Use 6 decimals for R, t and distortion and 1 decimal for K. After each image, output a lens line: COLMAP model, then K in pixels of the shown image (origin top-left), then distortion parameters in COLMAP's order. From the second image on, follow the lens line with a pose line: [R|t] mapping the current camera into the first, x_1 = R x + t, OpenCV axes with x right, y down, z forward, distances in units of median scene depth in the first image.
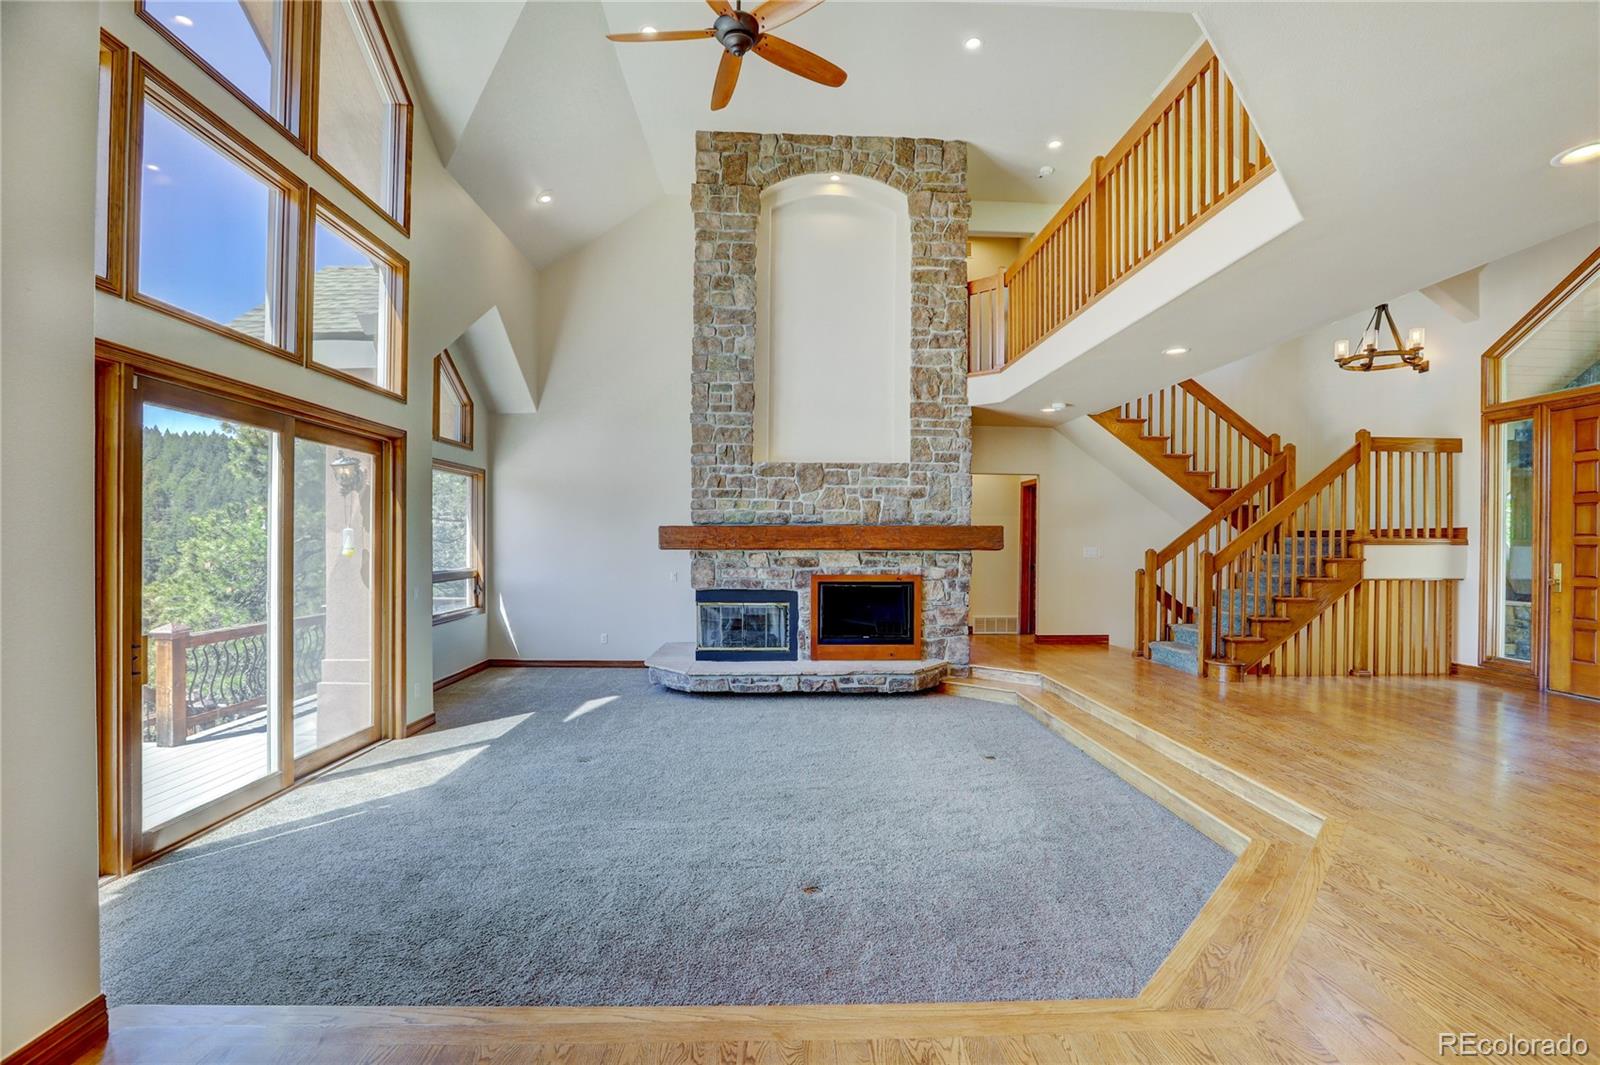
lens RADIAL K [[742.4, 0, 812.7], [0, 742.4, 539.4], [0, 0, 1]] dist [-0.030898, 0.003625]
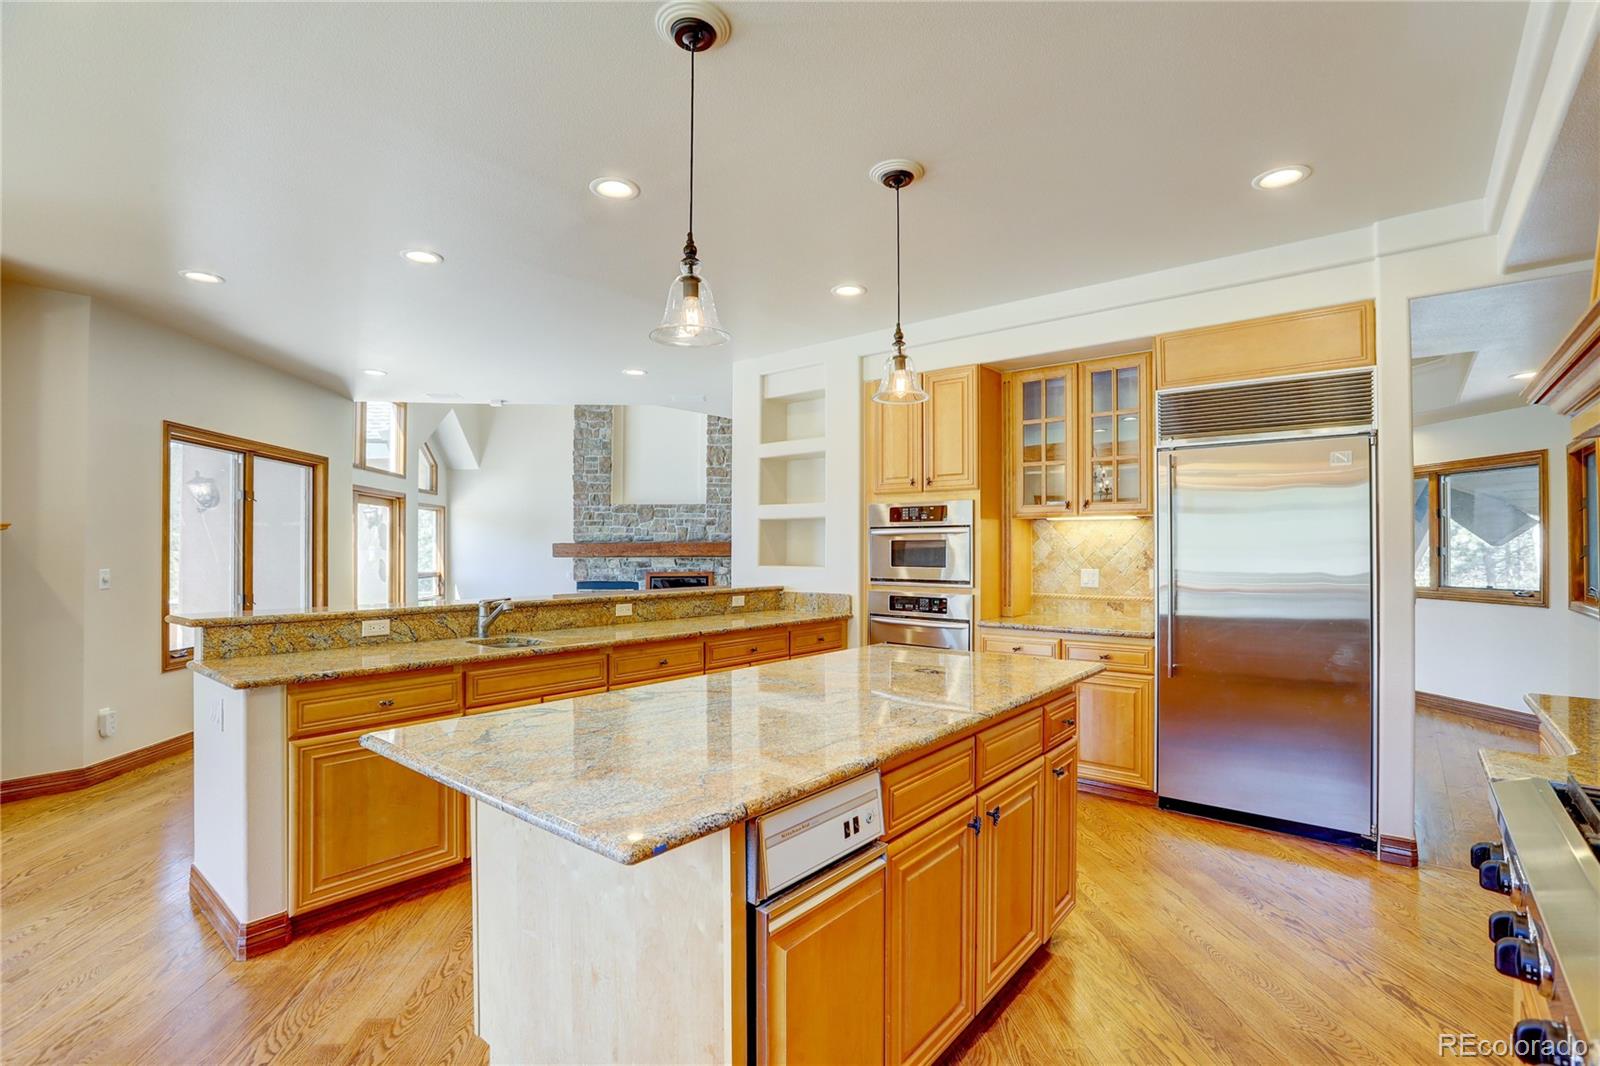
lens RADIAL K [[742.4, 0, 788.2], [0, 742.4, 536.5], [0, 0, 1]] dist [-0.030898, 0.003625]
pose [[0.999393, -0.006066, 0.034318, 0.257235], [0.006556, 0.999878, -0.014188, -0.006064], [-0.034228, 0.014405, 0.999310, -0.661402]]
